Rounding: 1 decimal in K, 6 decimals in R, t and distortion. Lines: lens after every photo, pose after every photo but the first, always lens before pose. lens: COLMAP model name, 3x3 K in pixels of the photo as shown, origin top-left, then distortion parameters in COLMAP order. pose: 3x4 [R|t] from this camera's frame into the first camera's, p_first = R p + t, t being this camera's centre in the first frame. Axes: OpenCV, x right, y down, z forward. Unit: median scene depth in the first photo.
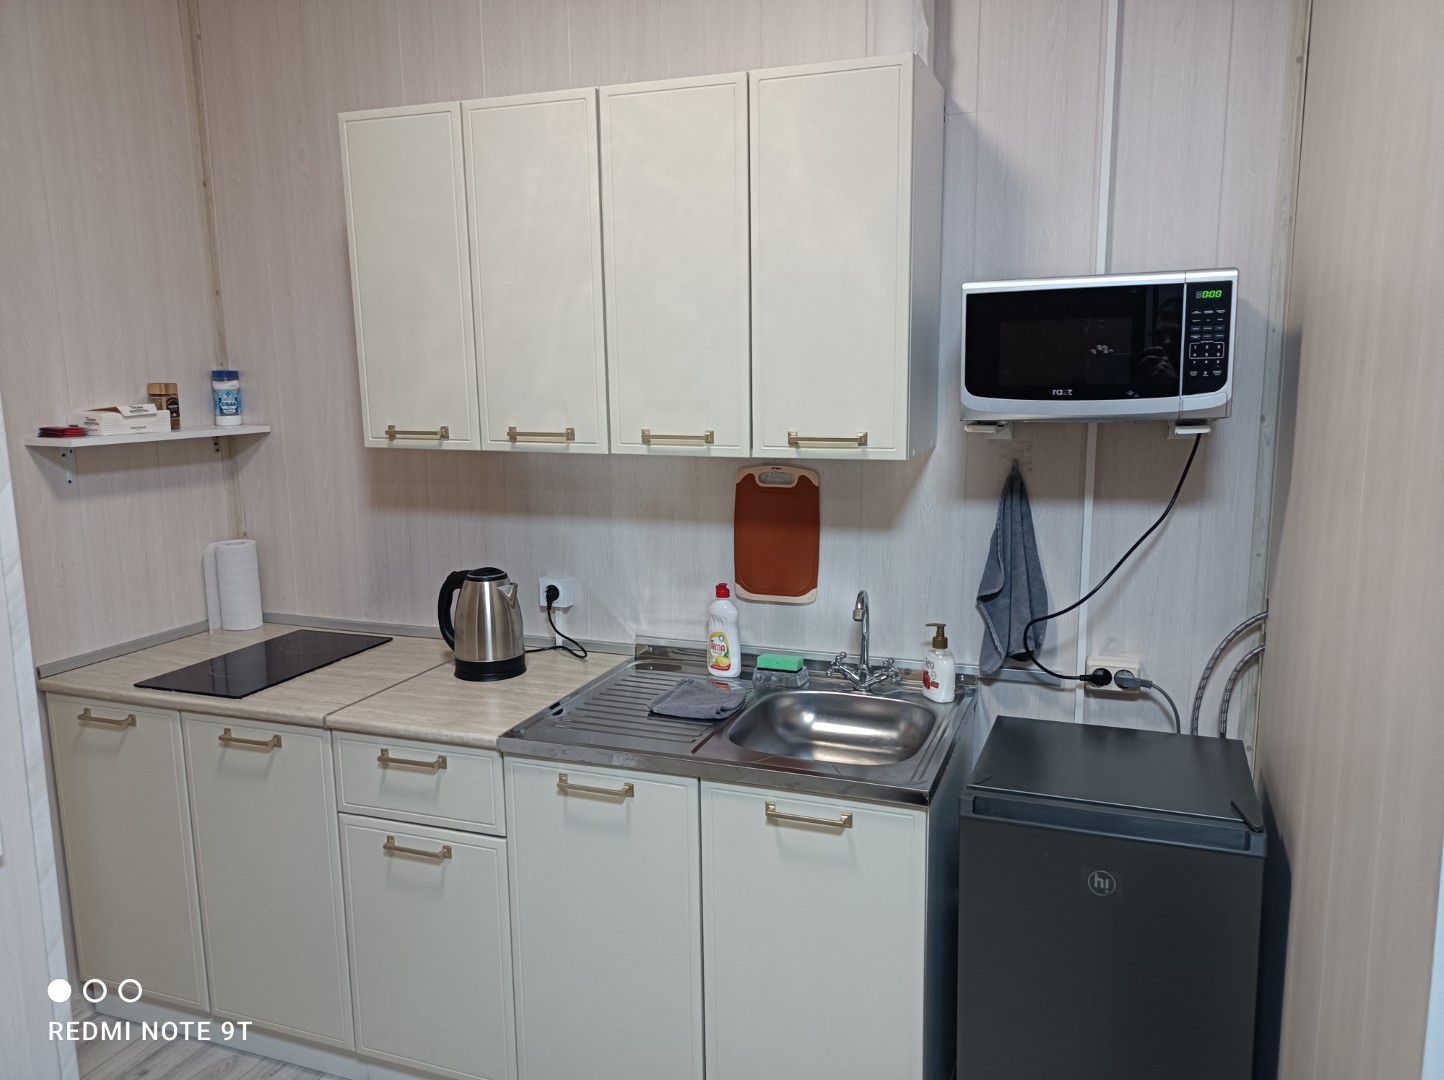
lens RADIAL K [[1087.9, 0, 714.4], [0, 1087.9, 544.9], [0, 0, 1]] dist [0.014443, 0.001639]
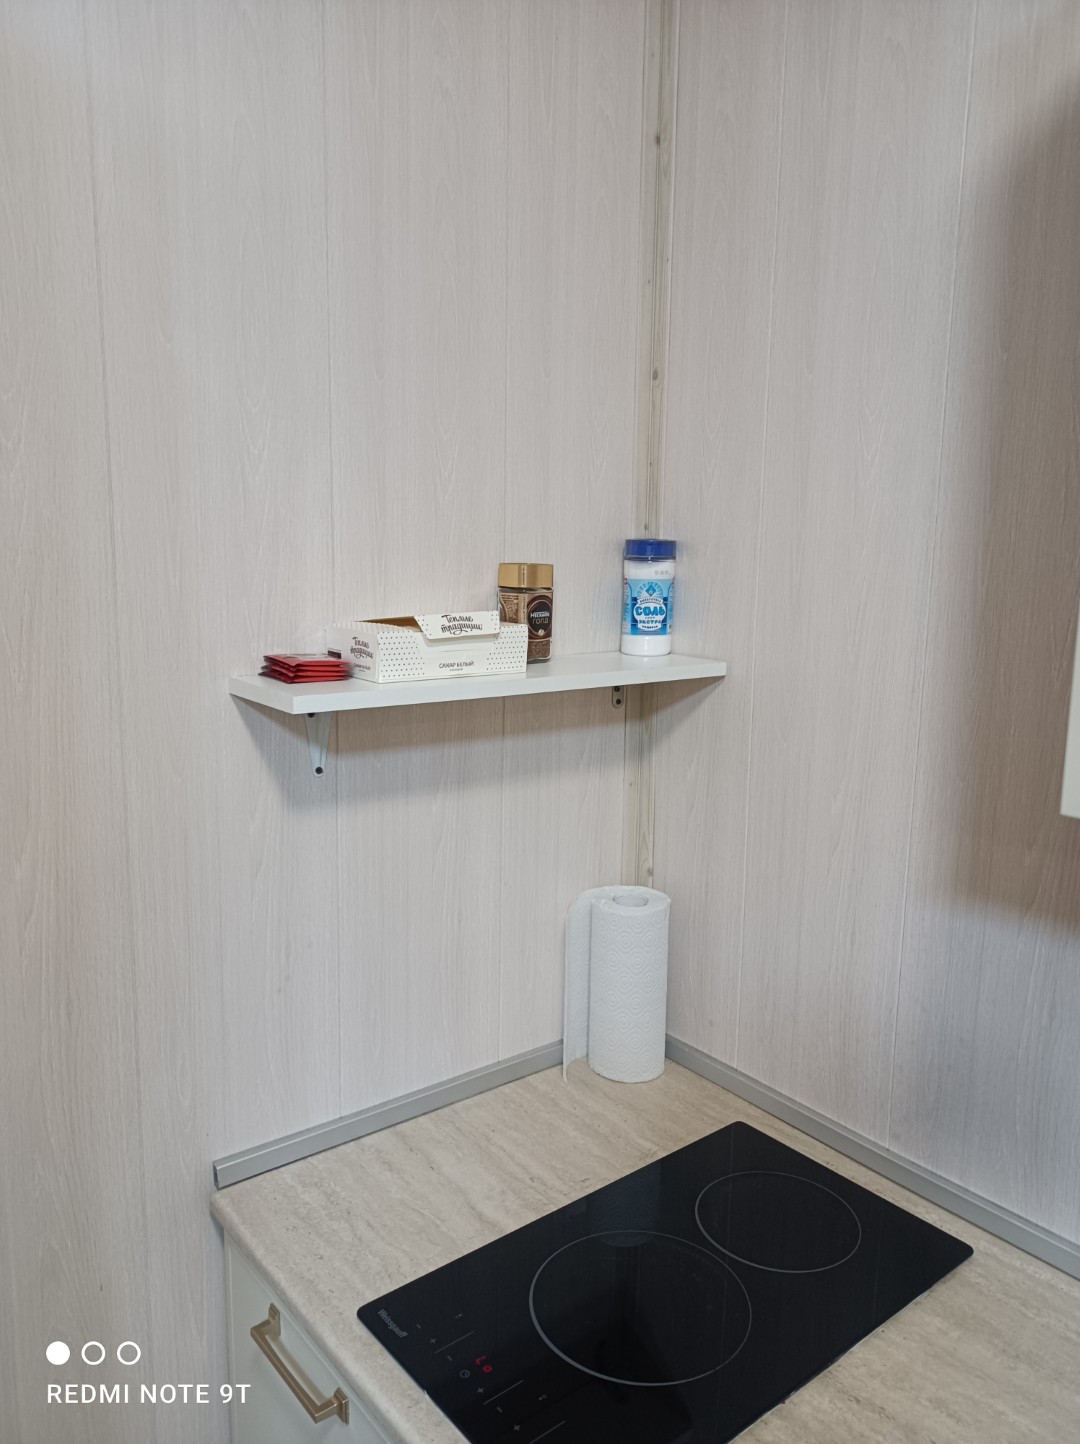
lens RADIAL K [[1087.9, 0, 536.9], [0, 1087.9, 718.7], [0, 0, 1]] dist [0.014443, 0.001639]
pose [[0.866164, 0.111078, -0.487259, -0.256128], [-0.109678, 0.993468, 0.031509, -0.093481], [0.487576, 0.026149, 0.872689, 0.573729]]
